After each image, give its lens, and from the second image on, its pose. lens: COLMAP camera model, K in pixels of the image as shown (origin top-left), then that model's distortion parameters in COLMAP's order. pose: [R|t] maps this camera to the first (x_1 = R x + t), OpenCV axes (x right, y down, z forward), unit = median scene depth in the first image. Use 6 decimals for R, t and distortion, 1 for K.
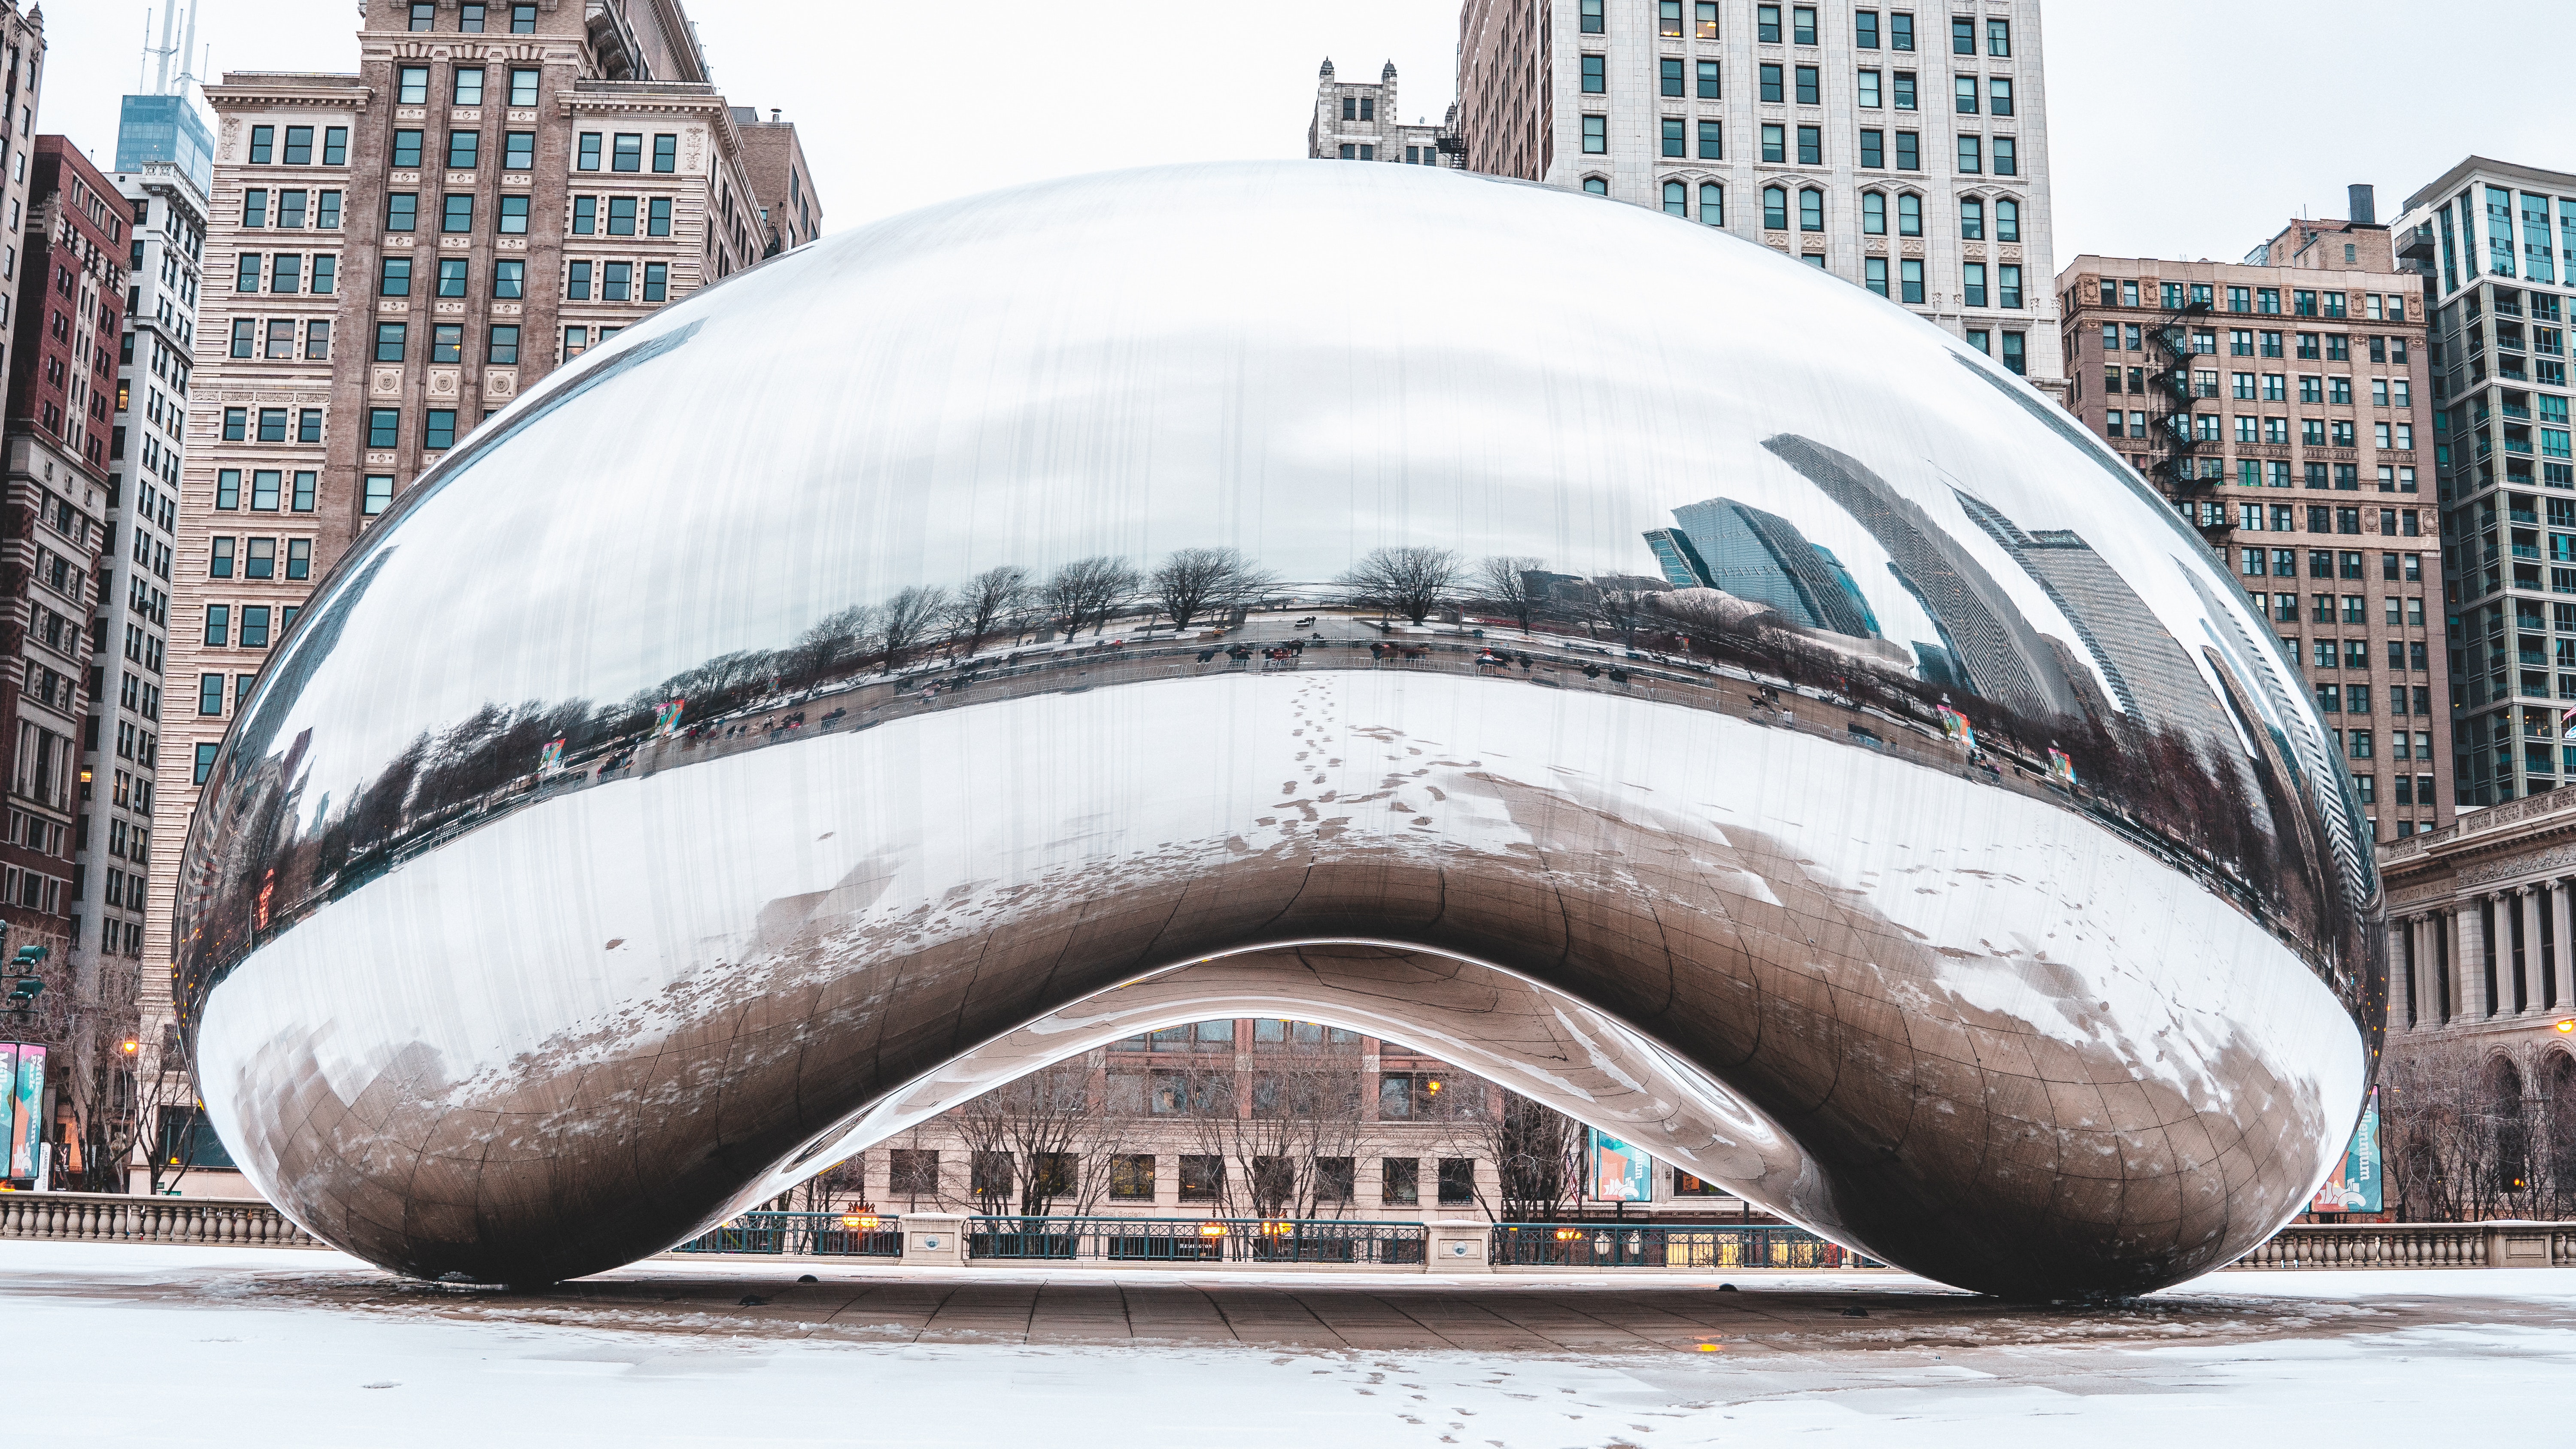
lens RADIAL K [[2765.4, 0, 1321.5], [0, 2765.4, 723.2], [0, 0, 1]] dist [-0.150789, 0.019677]
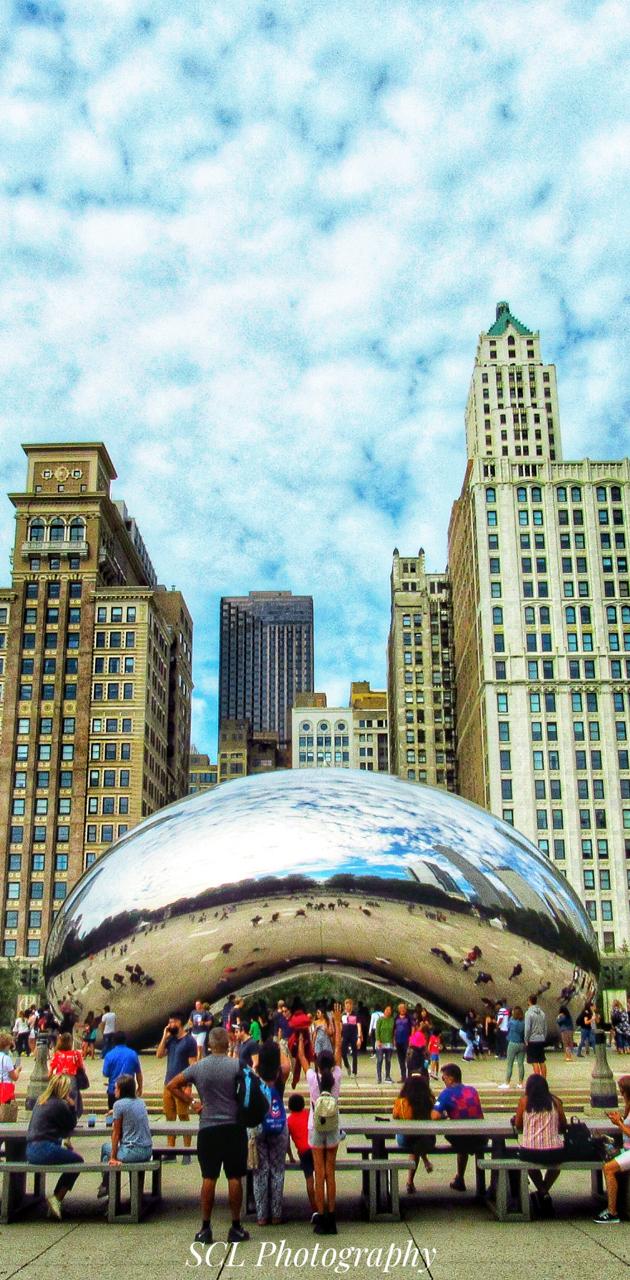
lens RADIAL K [[1245.8, 0, 315.0], [0, 1245.8, 640.0], [0, 0, 1]] dist [-0.017045, -0.000279]
pose [[0.995813, -0.043461, -0.080419, 0.024082], [0.032613, 0.990766, -0.131604, -0.024968], [0.085396, 0.128430, 0.988035, -0.139374]]
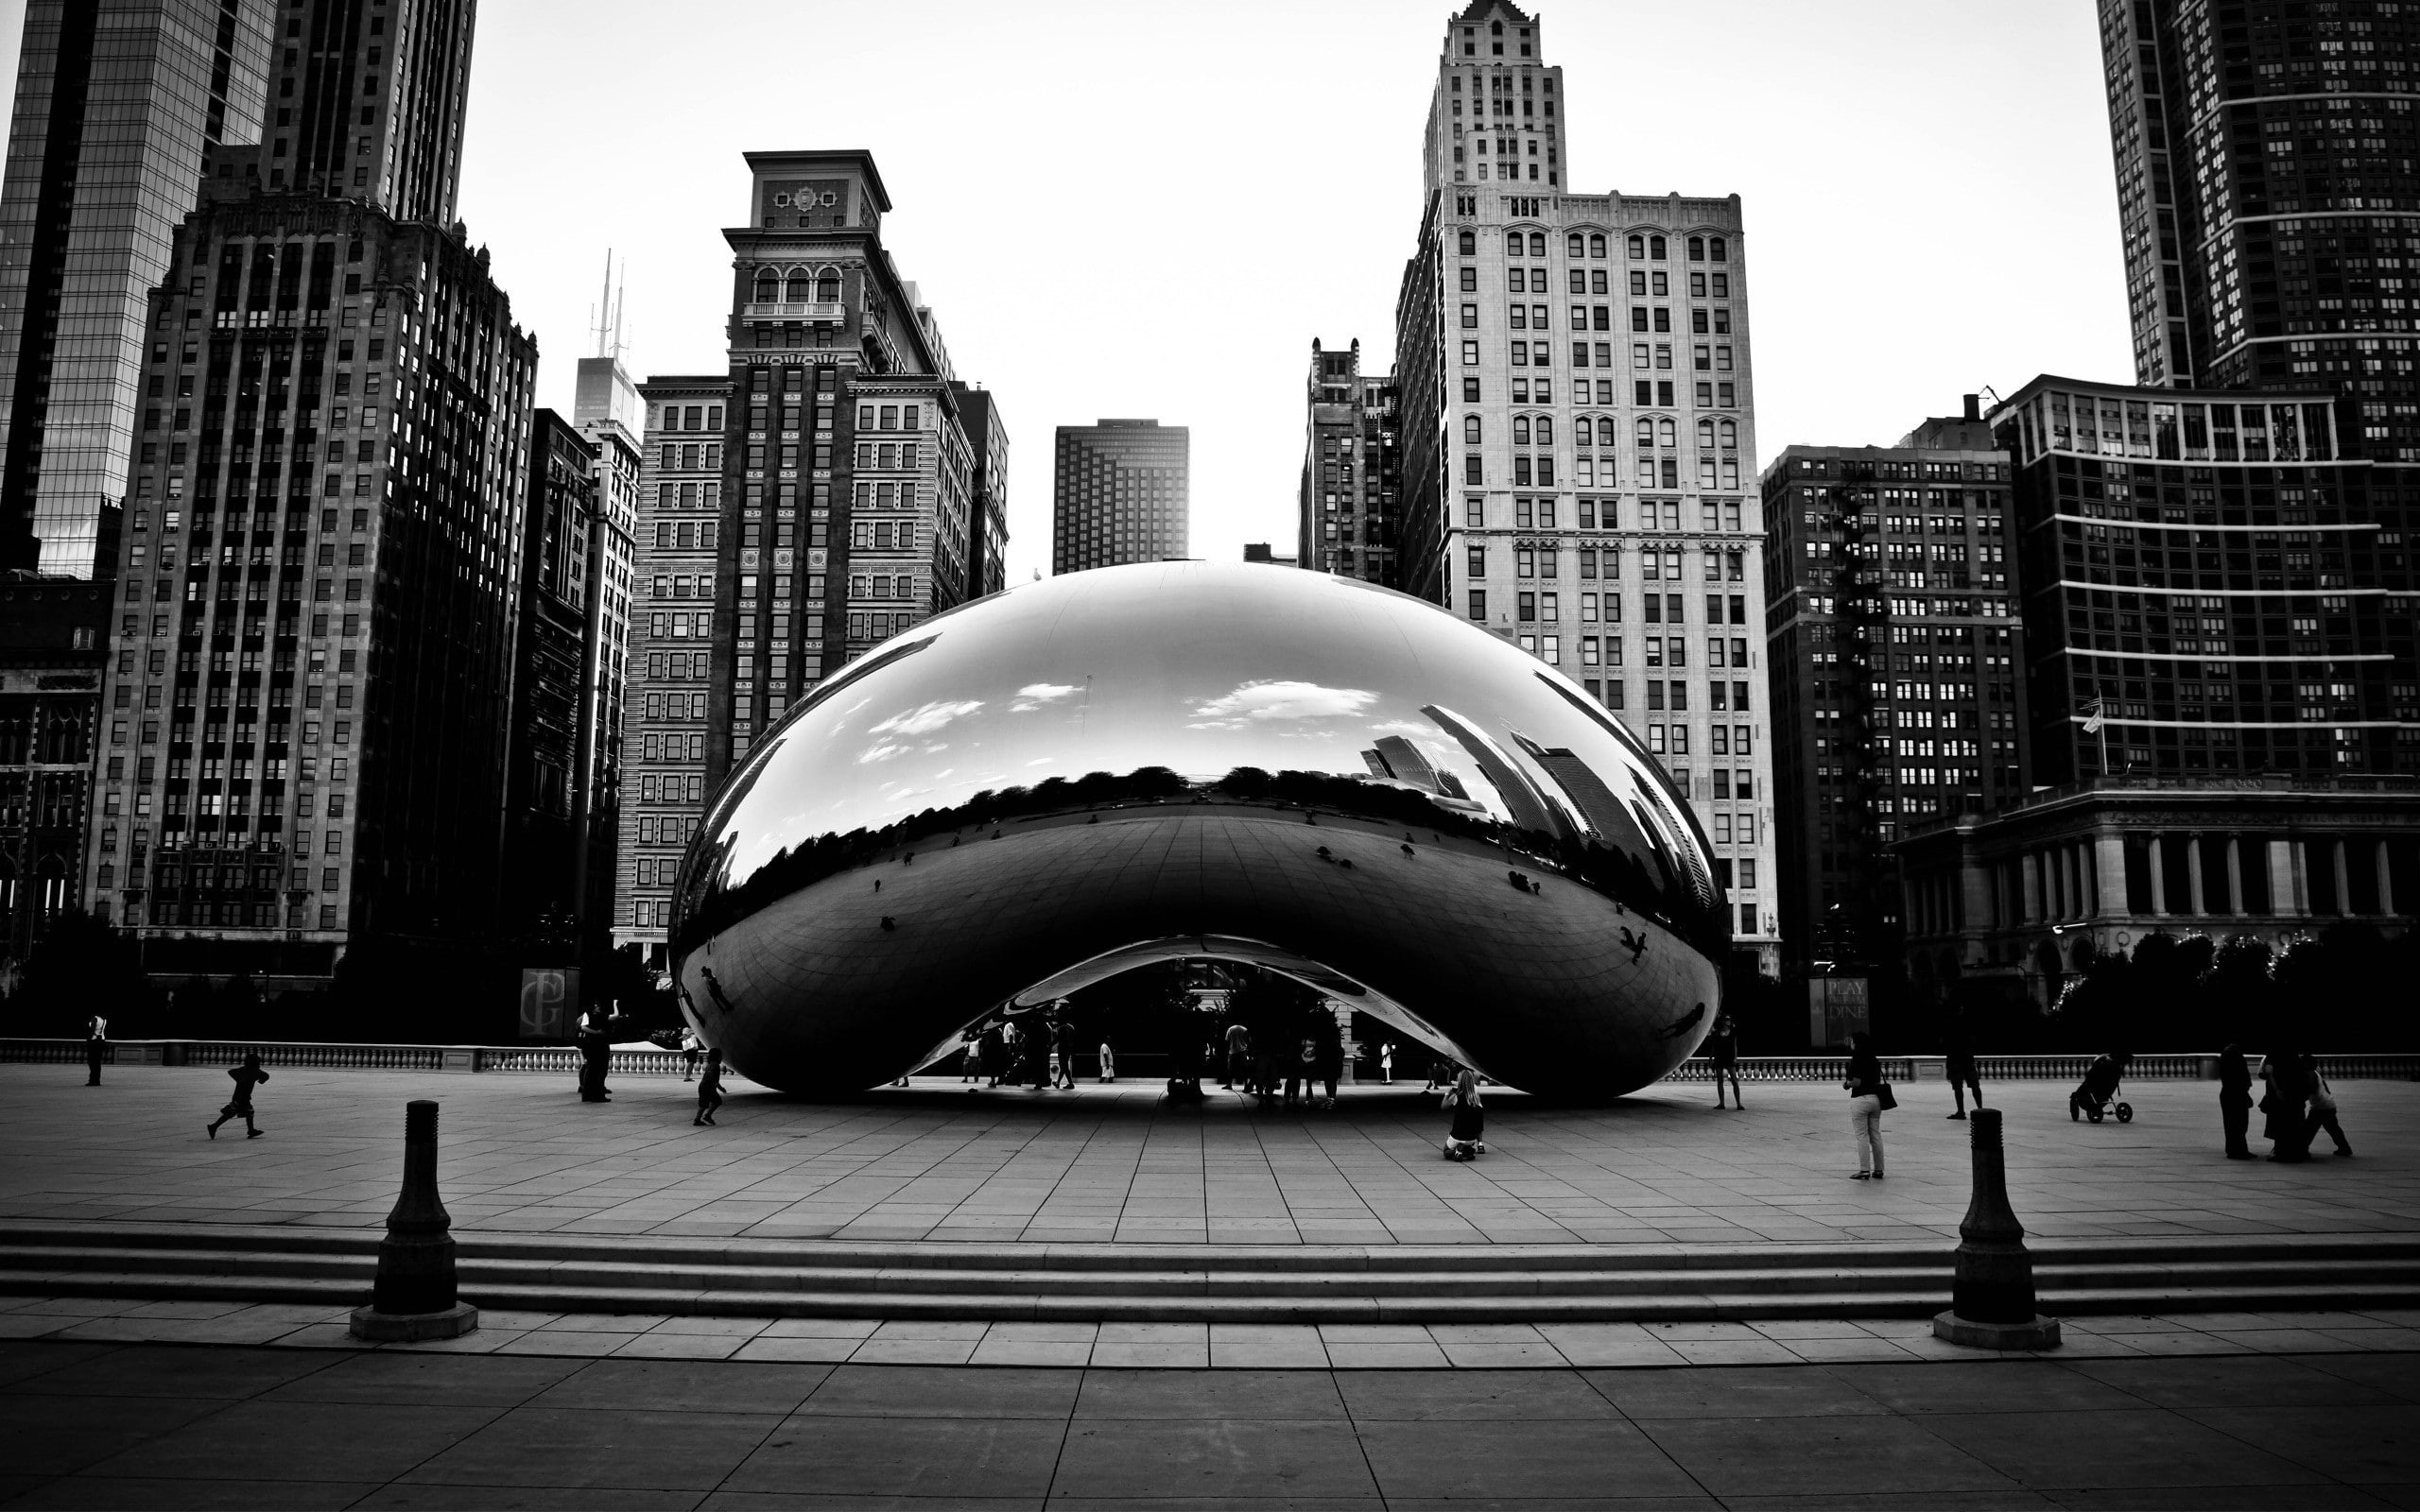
lens RADIAL K [[1746.8, 0, 1210.0], [0, 1746.8, 756.0], [0, 0, 1]] dist [-0.109459, 0.004122]
pose [[0.997249, -0.015334, -0.072517, 0.015132], [0.016357, 0.999775, 0.013525, -0.012851], [0.072294, -0.014674, 0.997275, -0.049702]]
